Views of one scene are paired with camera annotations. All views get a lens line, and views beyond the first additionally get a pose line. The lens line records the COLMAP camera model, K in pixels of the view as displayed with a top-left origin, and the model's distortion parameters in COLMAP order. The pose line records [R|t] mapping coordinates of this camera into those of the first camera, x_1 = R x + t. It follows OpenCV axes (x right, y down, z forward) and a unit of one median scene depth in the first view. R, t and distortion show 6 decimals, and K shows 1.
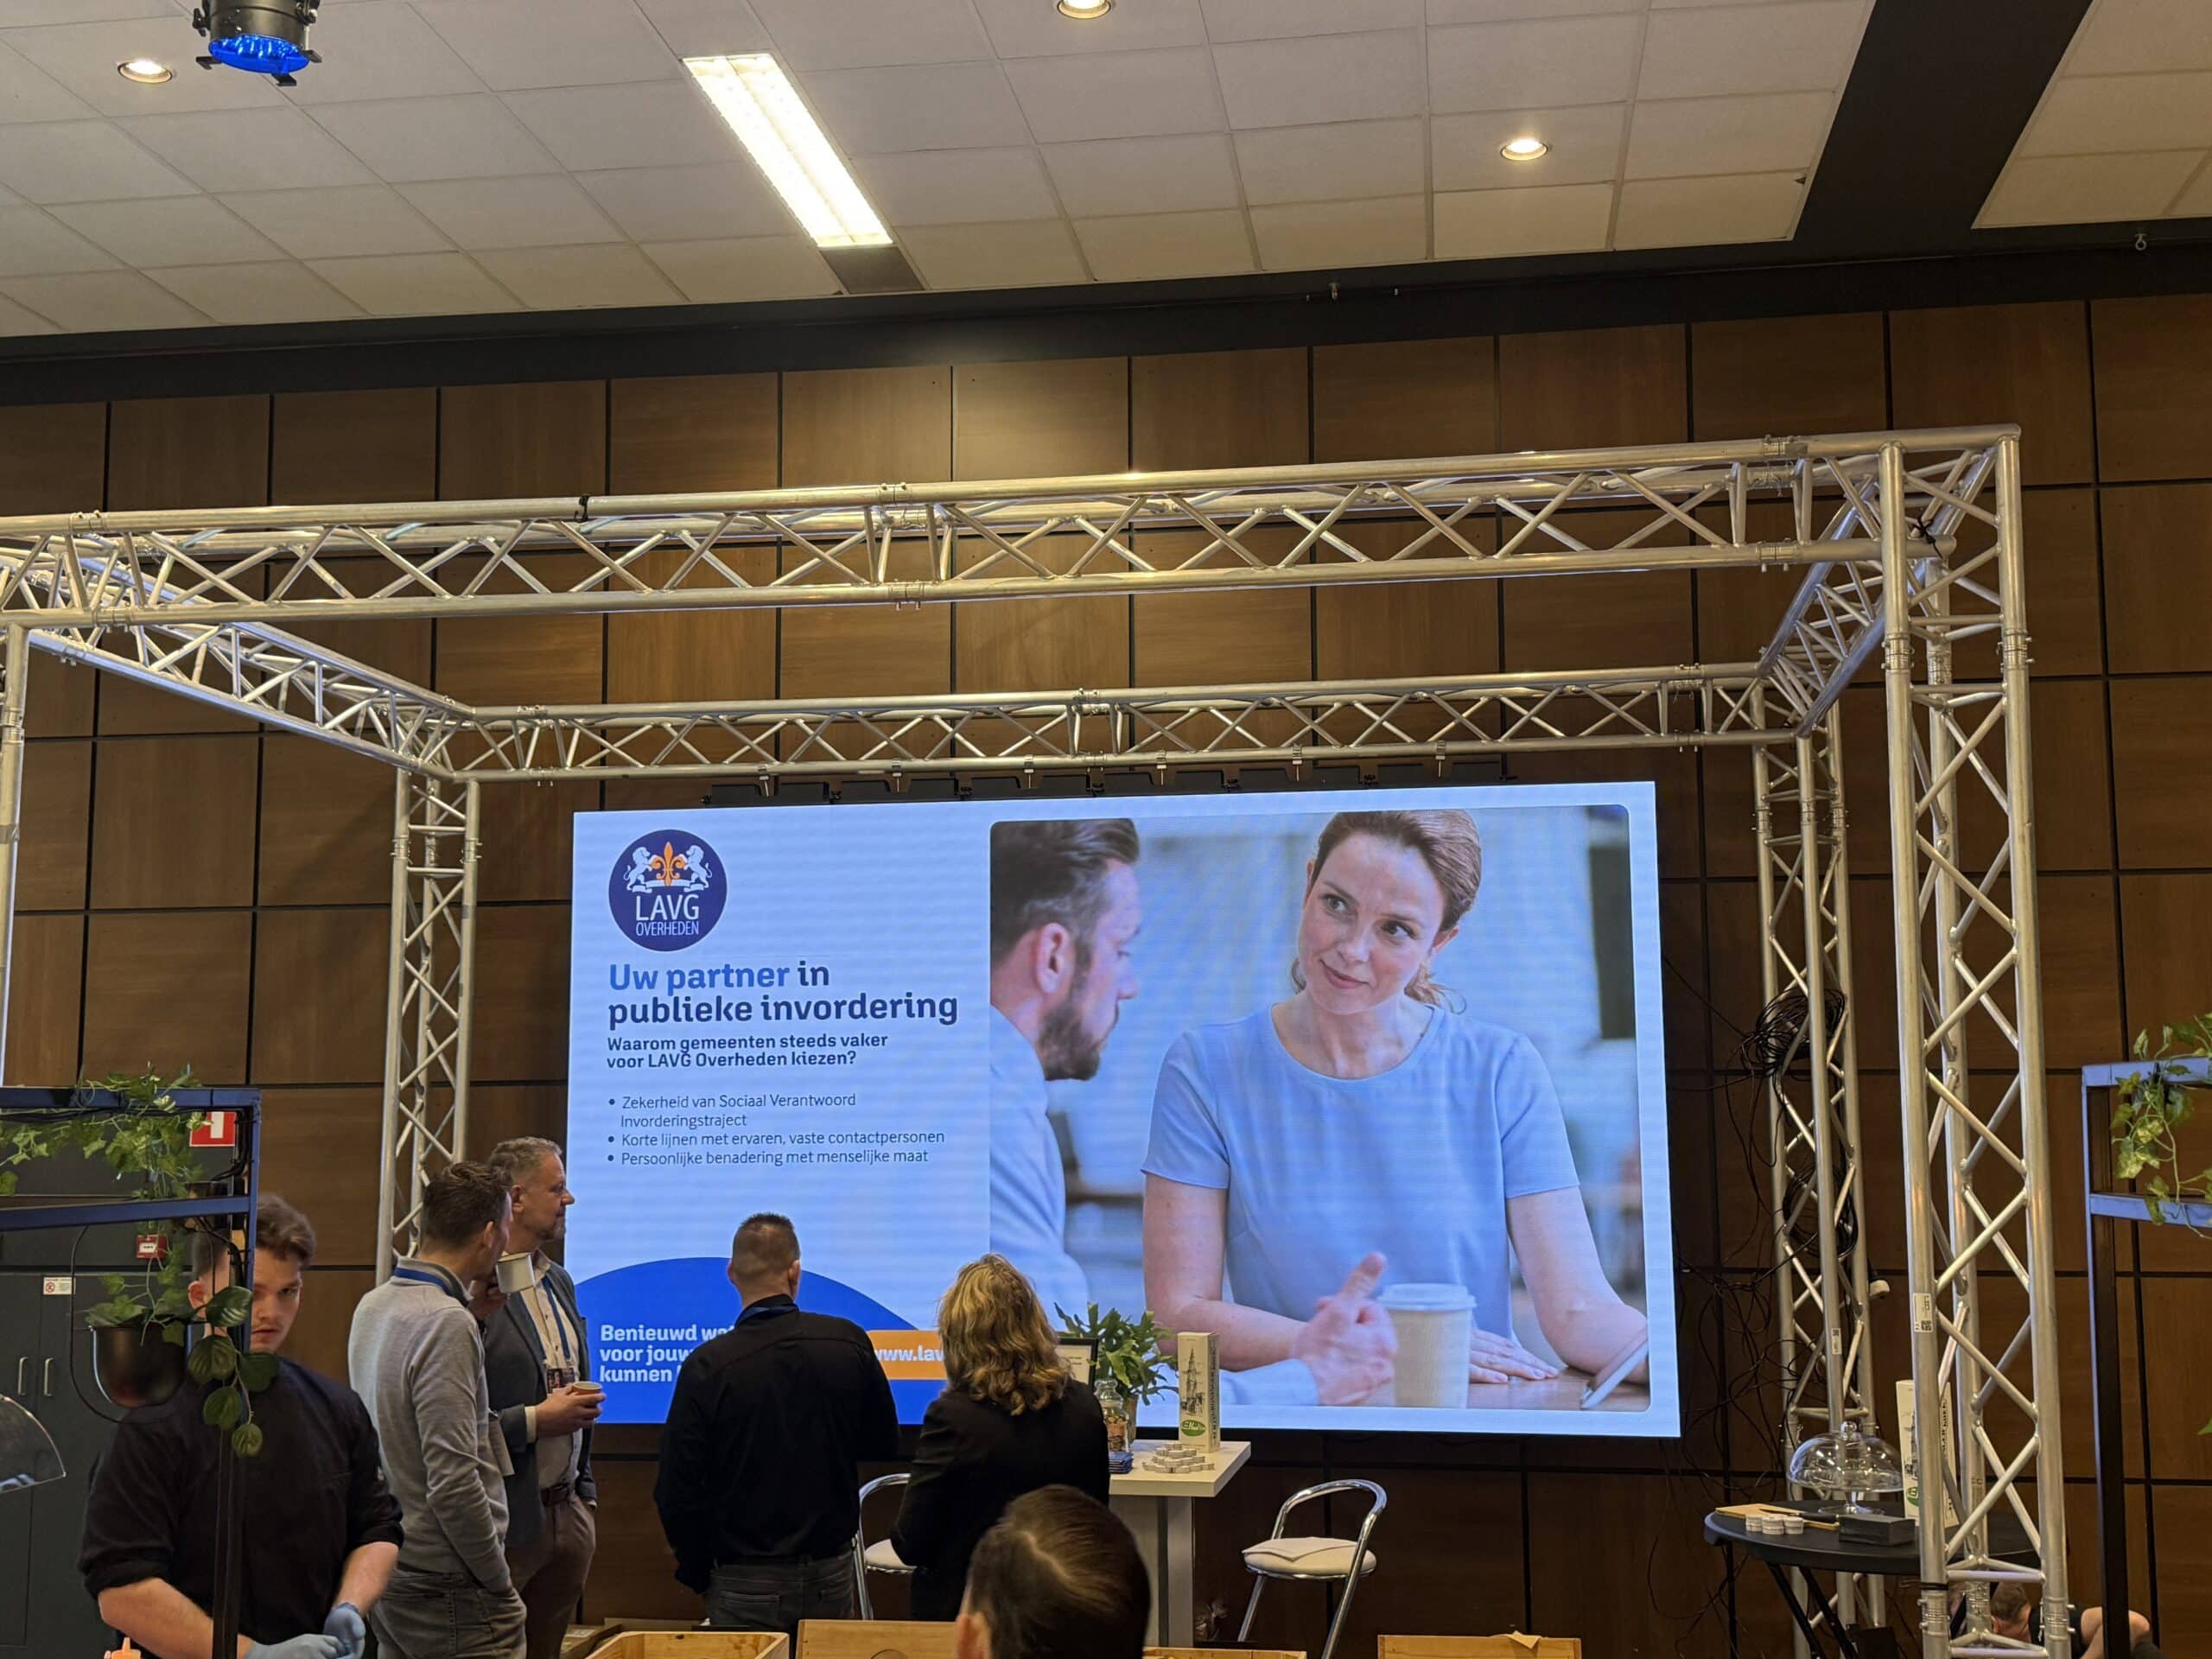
lens RADIAL K [[2481.1, 0, 1093.4], [0, 2481.1, 836.7], [0, 0, 1]] dist [0.085487, 0.000000]
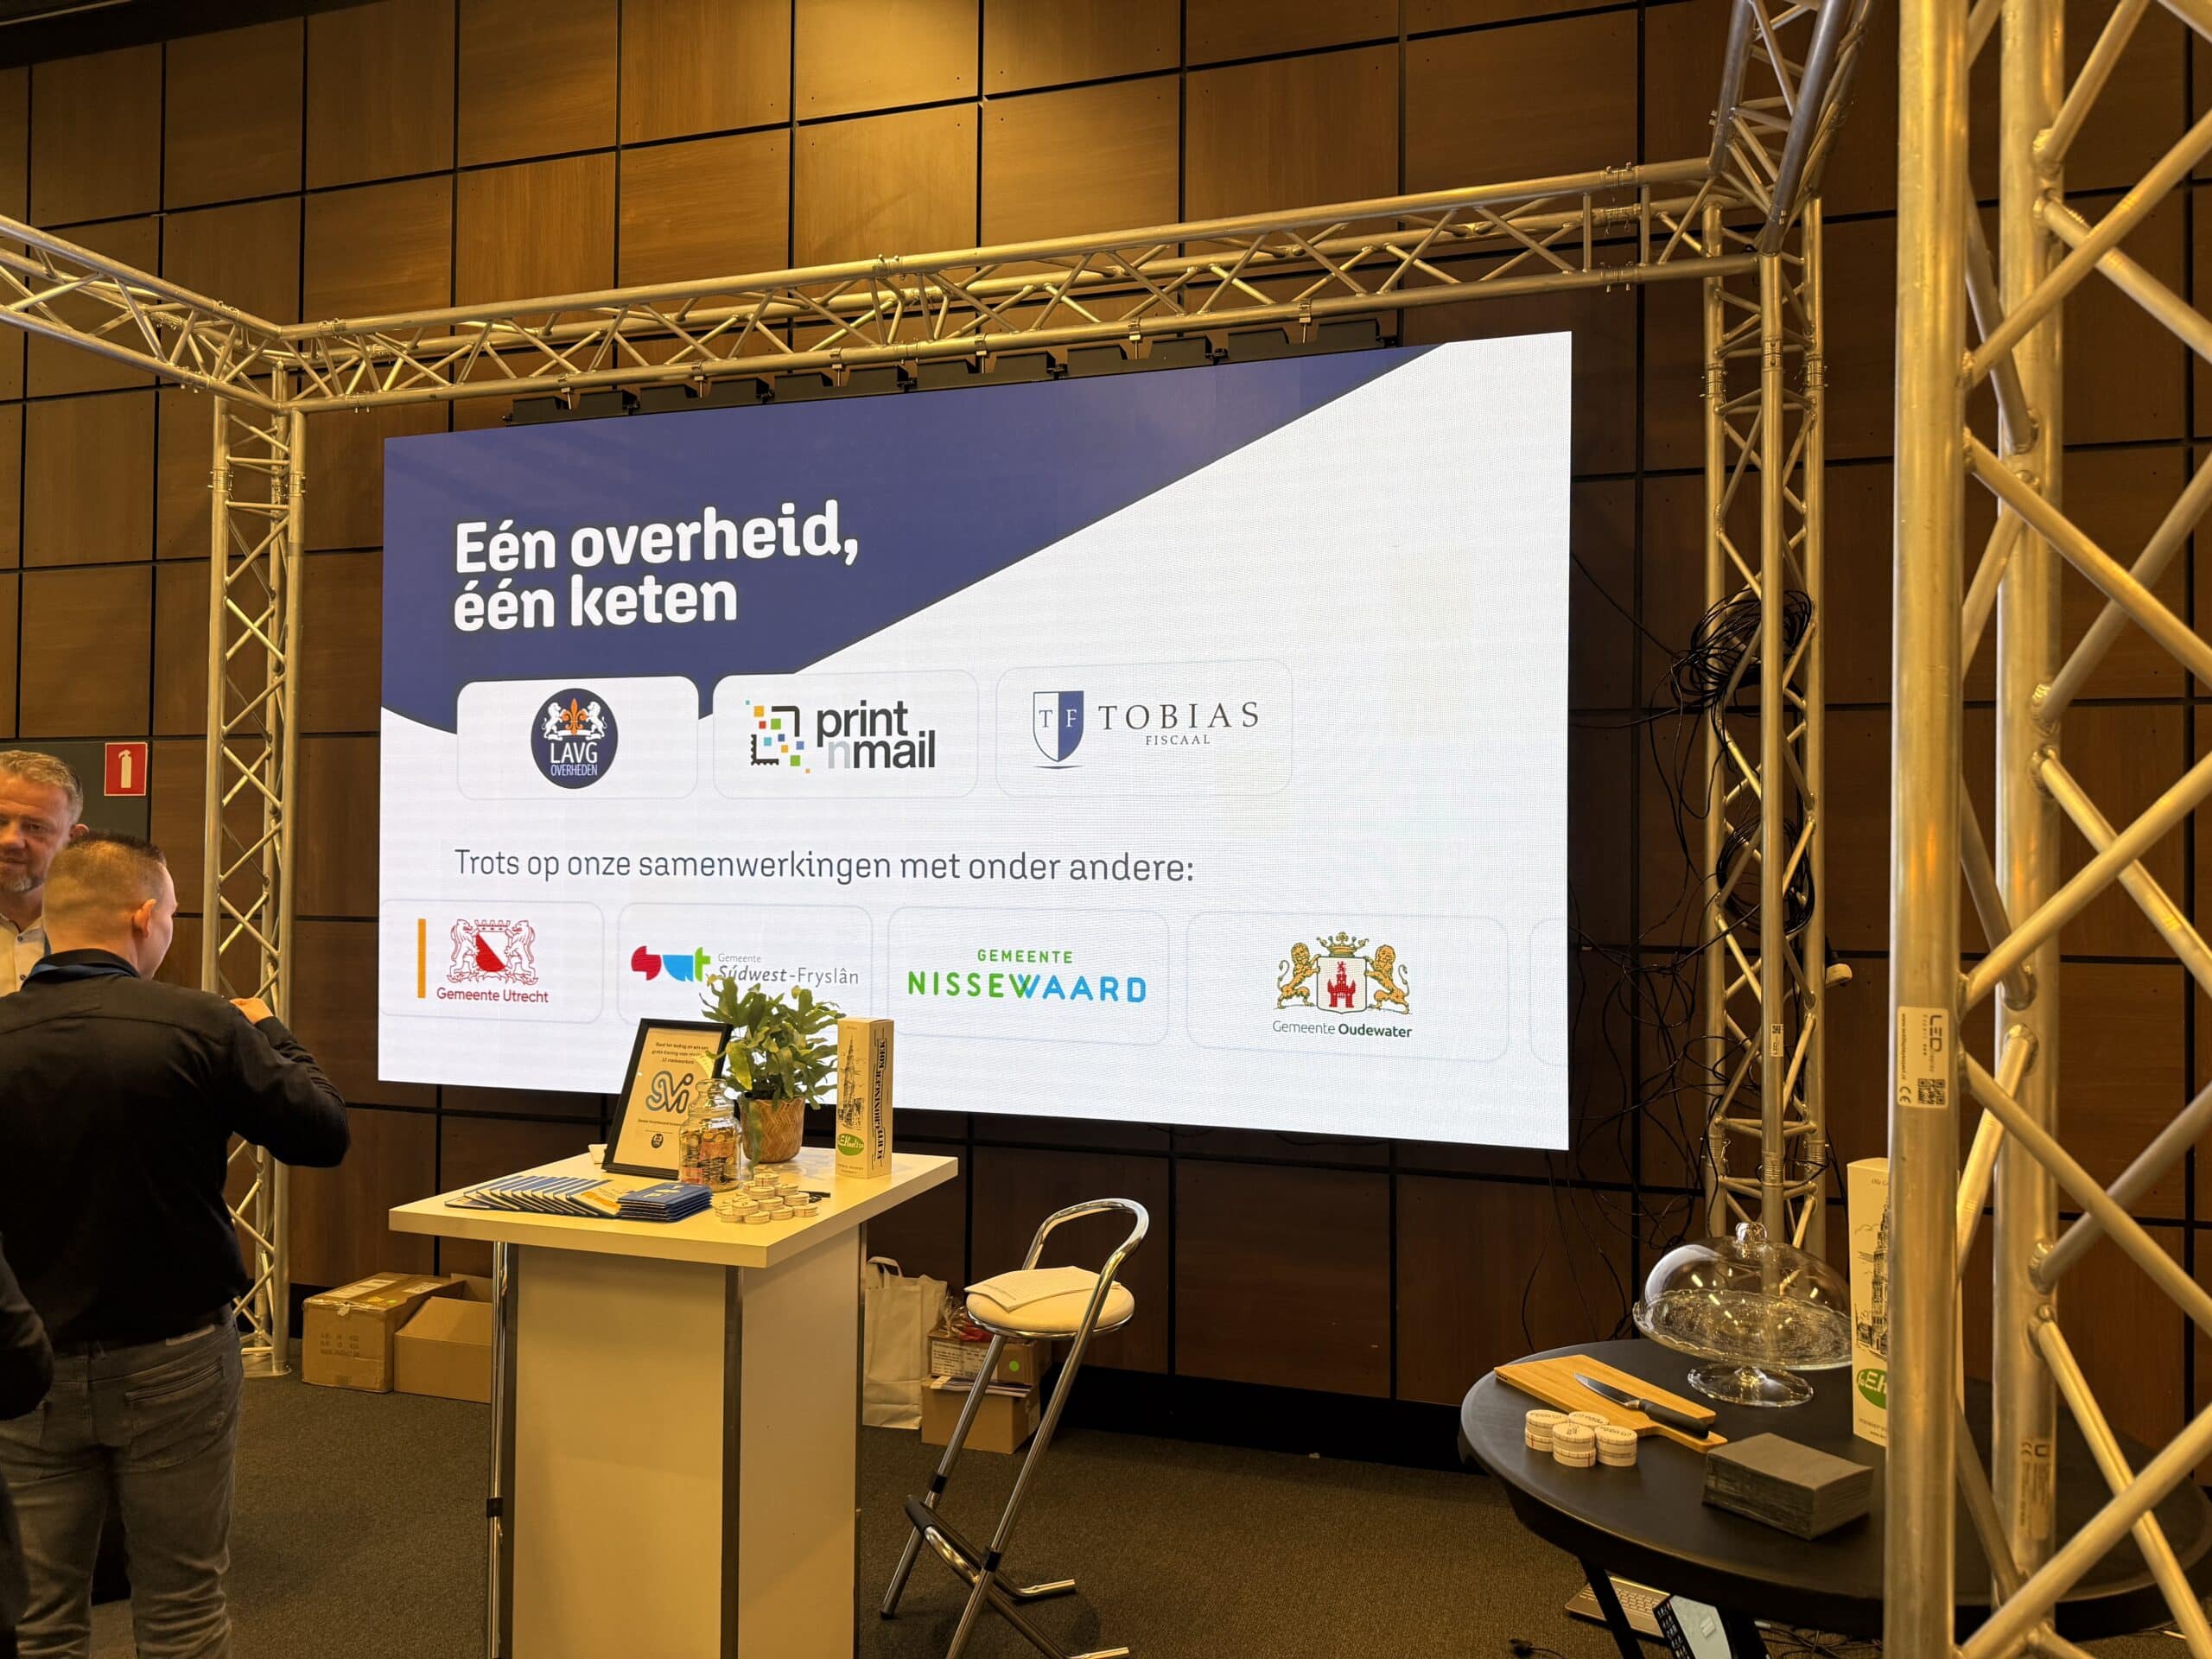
lens RADIAL K [[1543.1, 0, 1116.6], [0, 1543.1, 835.2], [0, 0, 1]] dist [0.018646, -0.003469]
pose [[0.989527, 0.011086, -0.143922, 0.157409], [0.003983, 0.994569, 0.103999, 0.084679], [0.144294, -0.103484, 0.984109, 0.490088]]
